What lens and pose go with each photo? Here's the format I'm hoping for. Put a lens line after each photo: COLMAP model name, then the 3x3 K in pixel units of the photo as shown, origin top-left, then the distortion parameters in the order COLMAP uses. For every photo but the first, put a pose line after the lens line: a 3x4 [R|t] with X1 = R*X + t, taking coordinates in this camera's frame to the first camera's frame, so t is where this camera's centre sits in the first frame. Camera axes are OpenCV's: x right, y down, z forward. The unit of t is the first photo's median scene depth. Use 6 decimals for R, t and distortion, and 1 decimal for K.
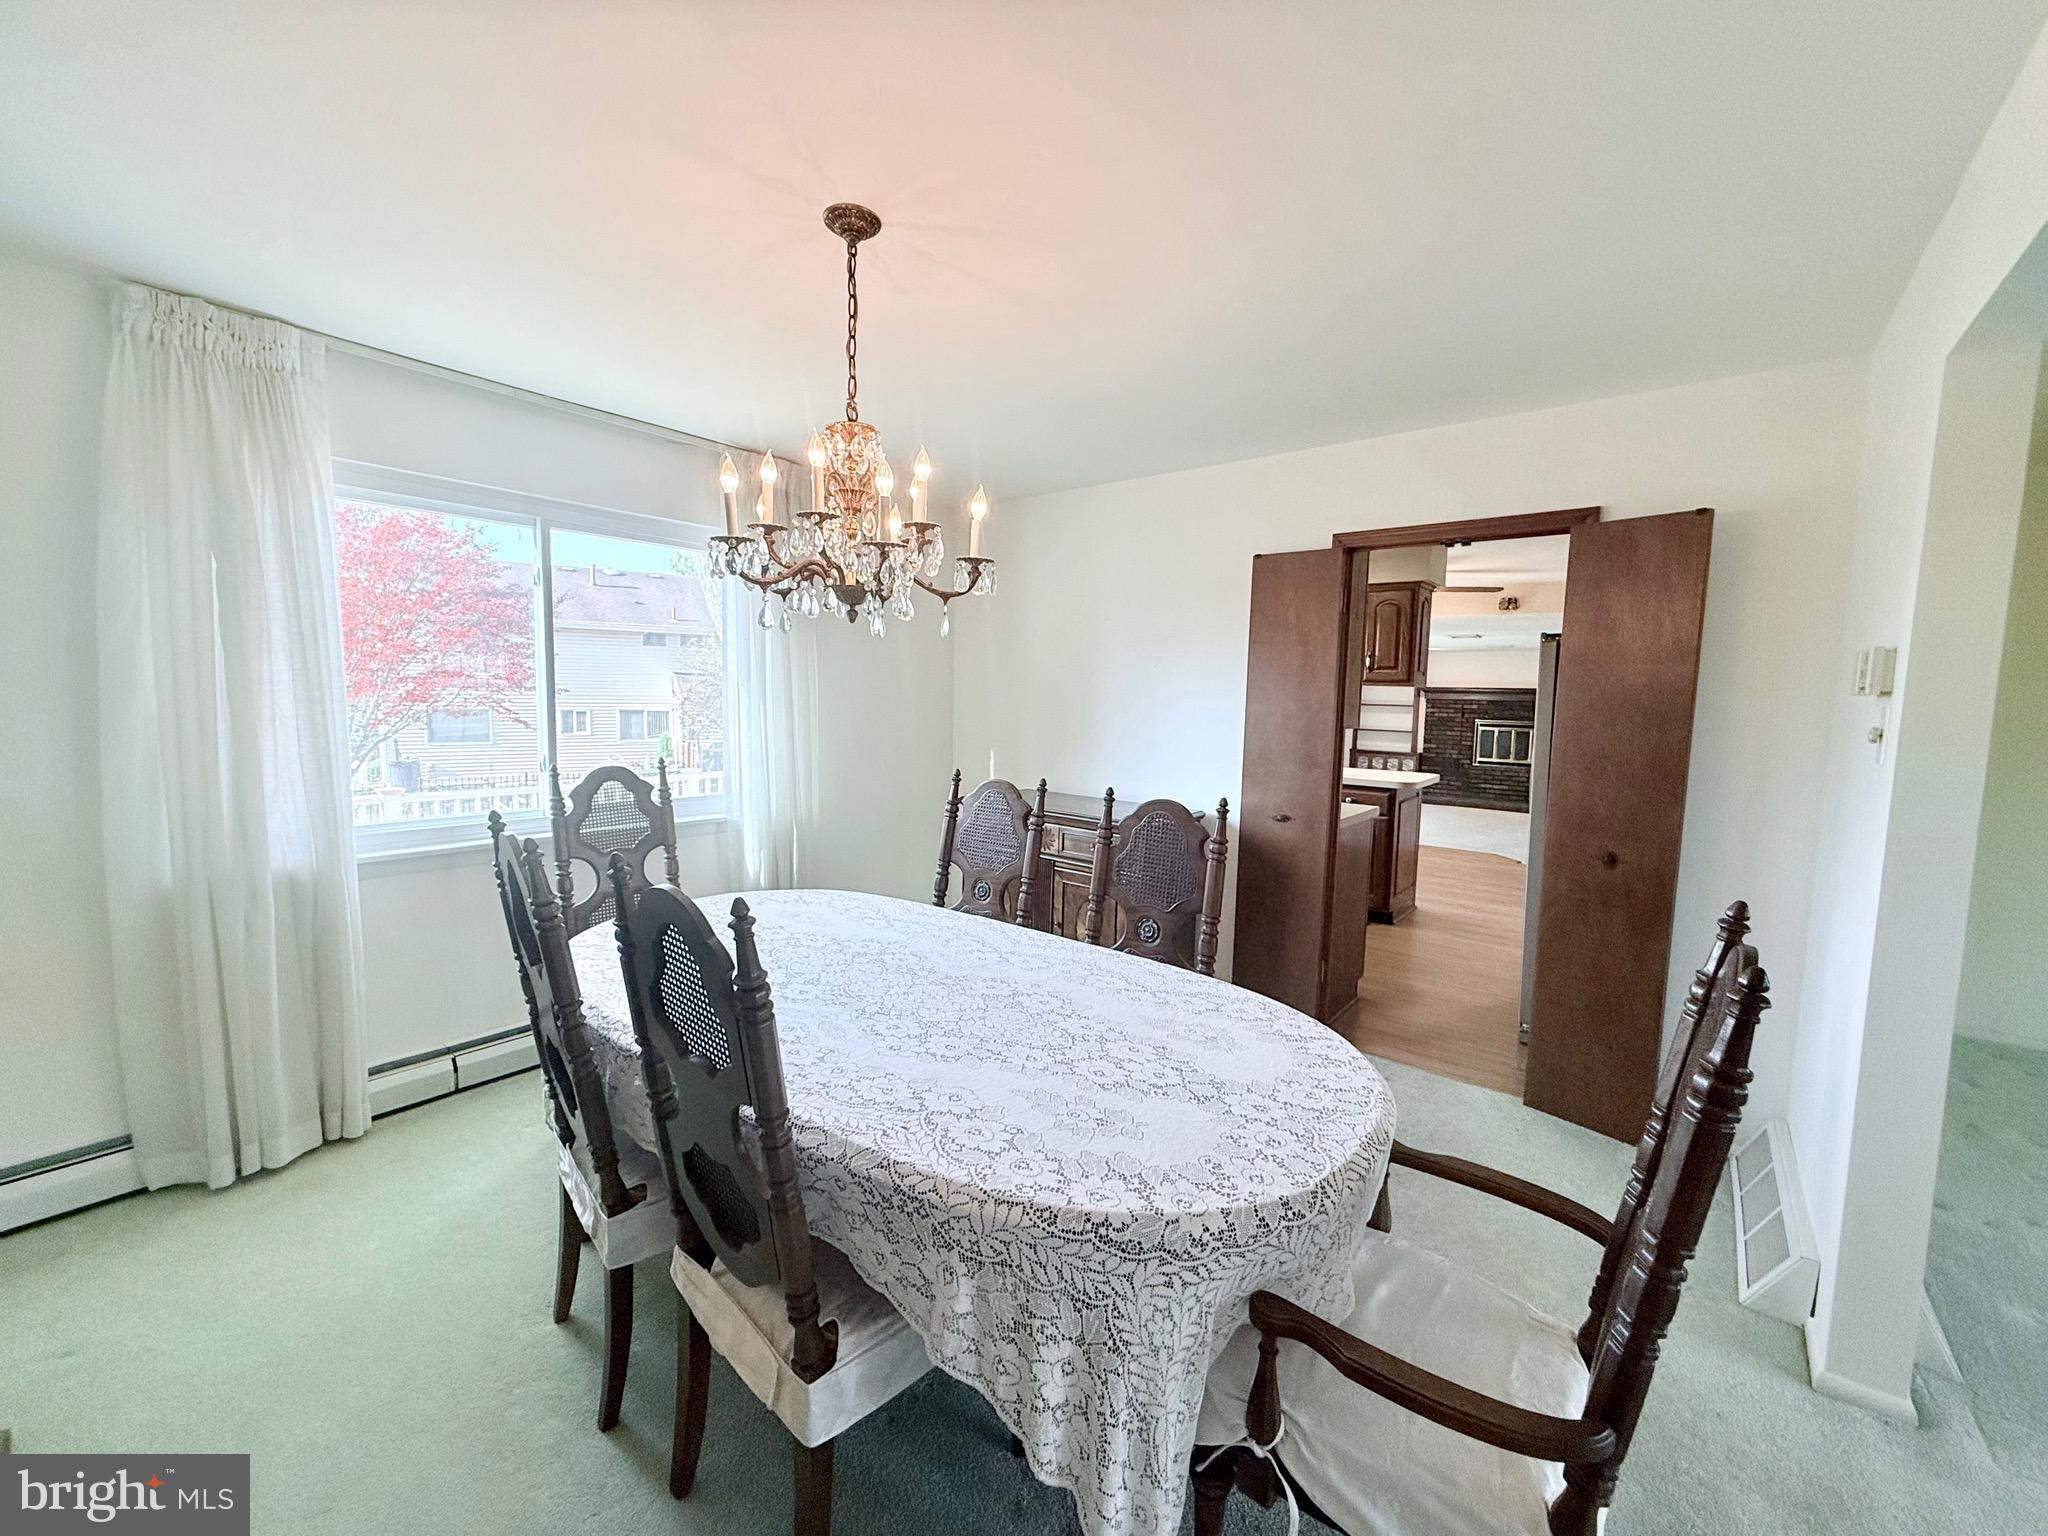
lens RADIAL K [[814.8, 0, 1028.6], [0, 814.8, 775.9], [0, 0, 1]] dist [0.000315, -0.000055]
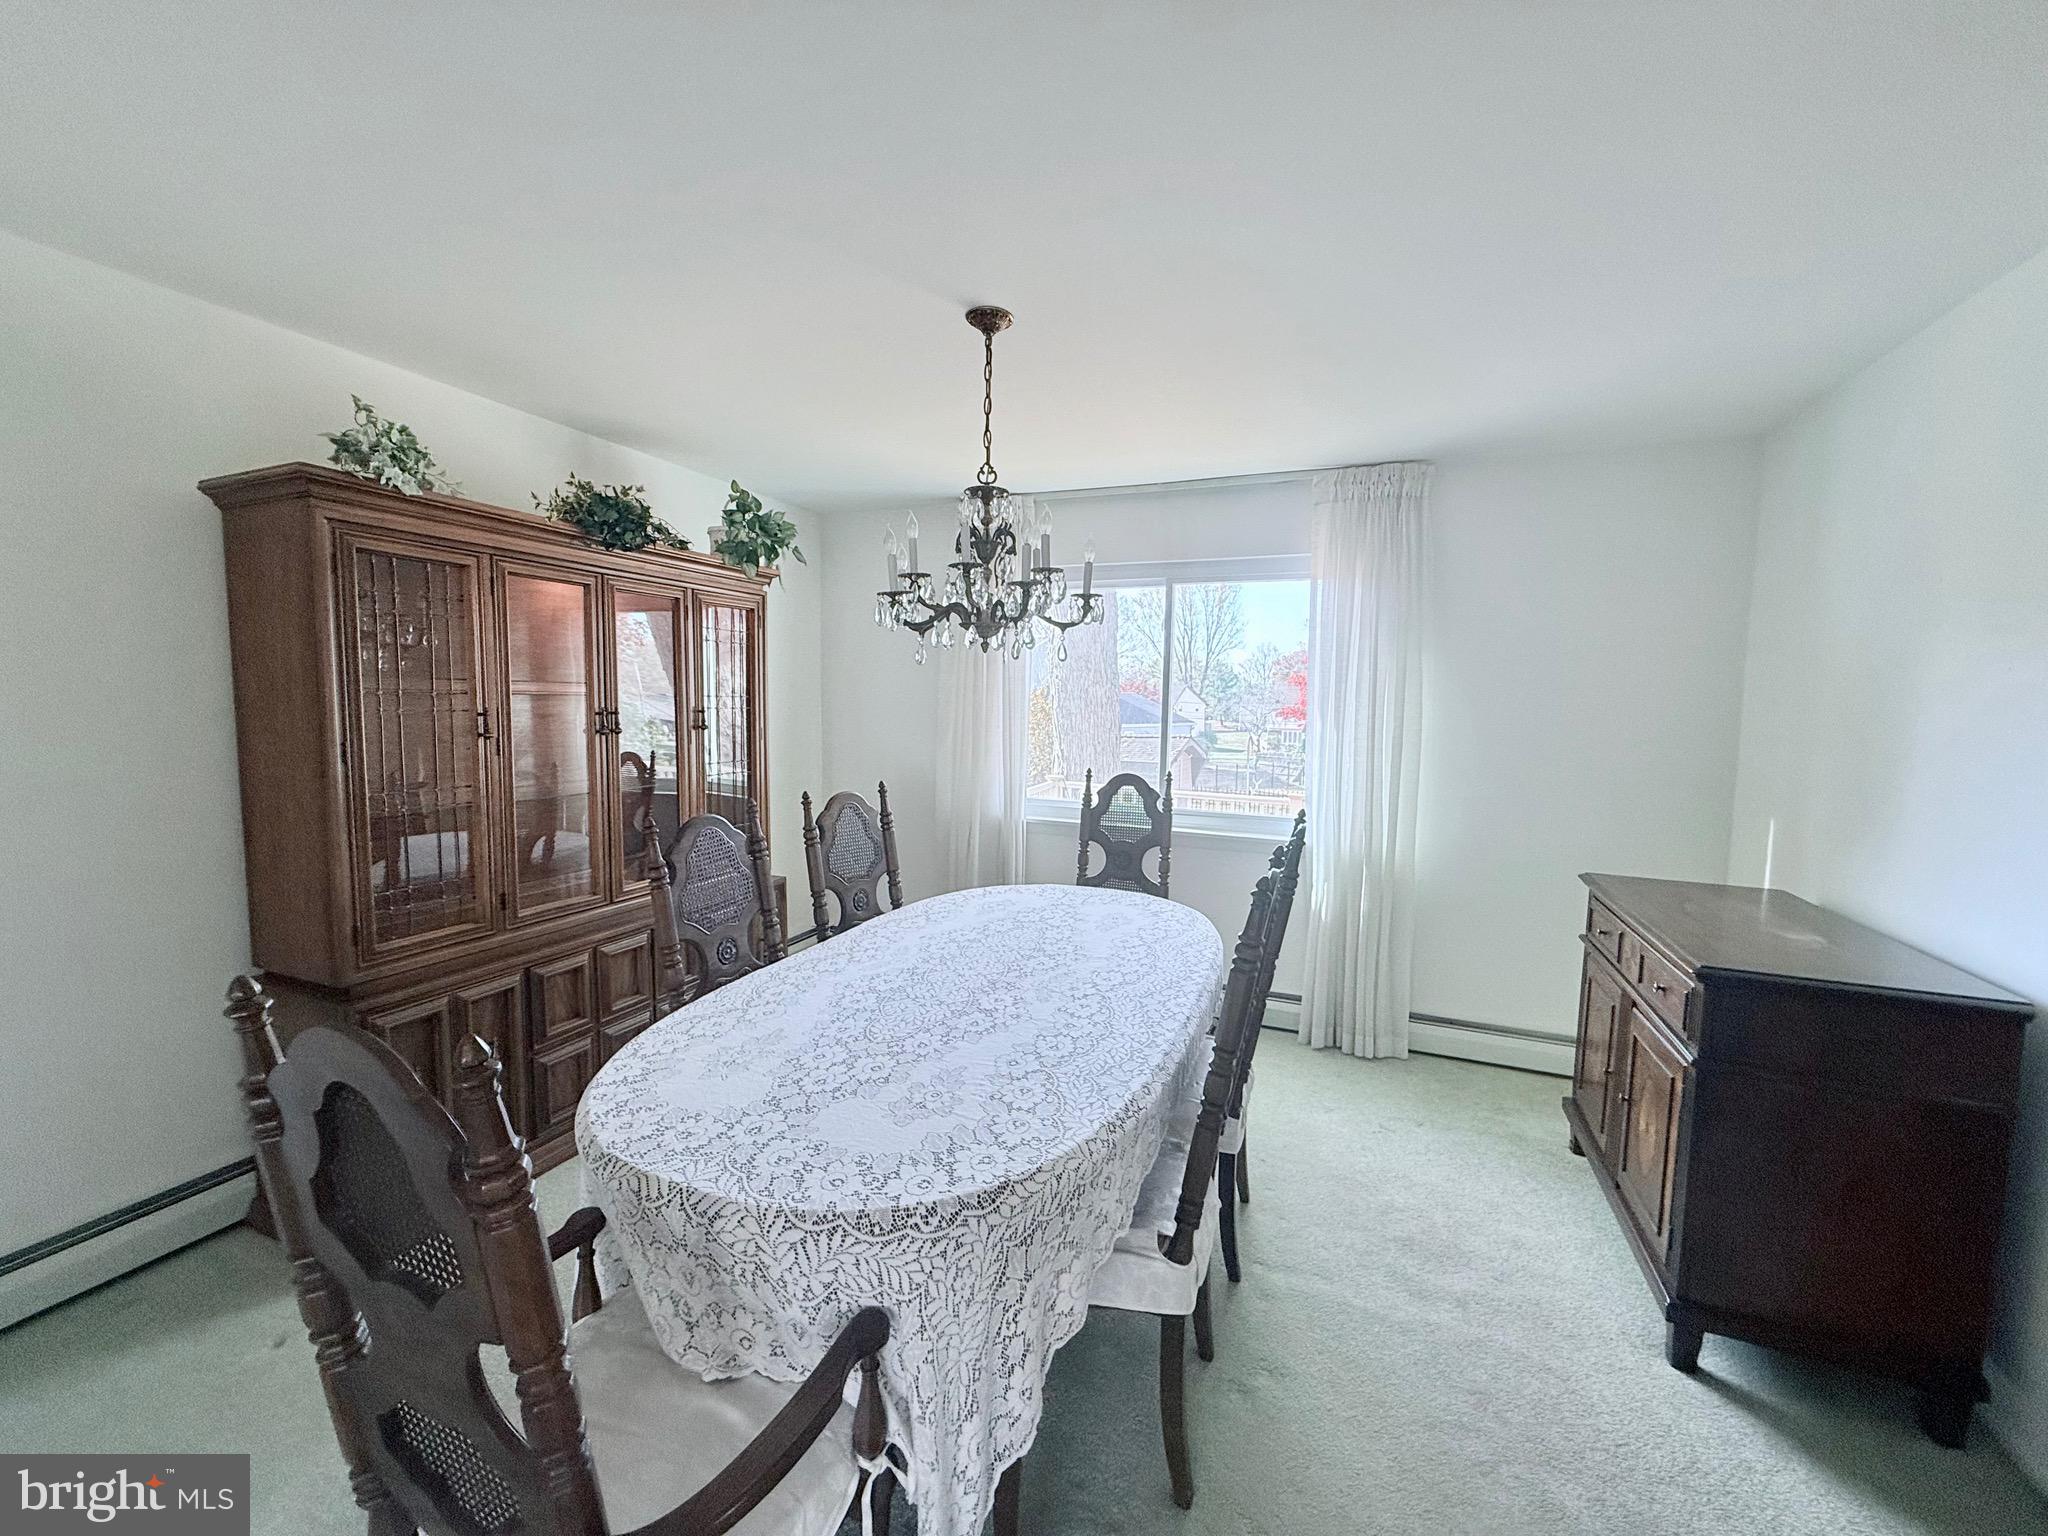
lens RADIAL K [[814.8, 0, 1032.7], [0, 814.8, 764.8], [0, 0, 1]] dist [0.000315, -0.000055]
pose [[0.289494, 0.068260, -0.954743, 0.973228], [-0.114958, 0.992714, 0.036118, -0.084118], [0.950251, 0.099299, 0.295232, 0.733130]]
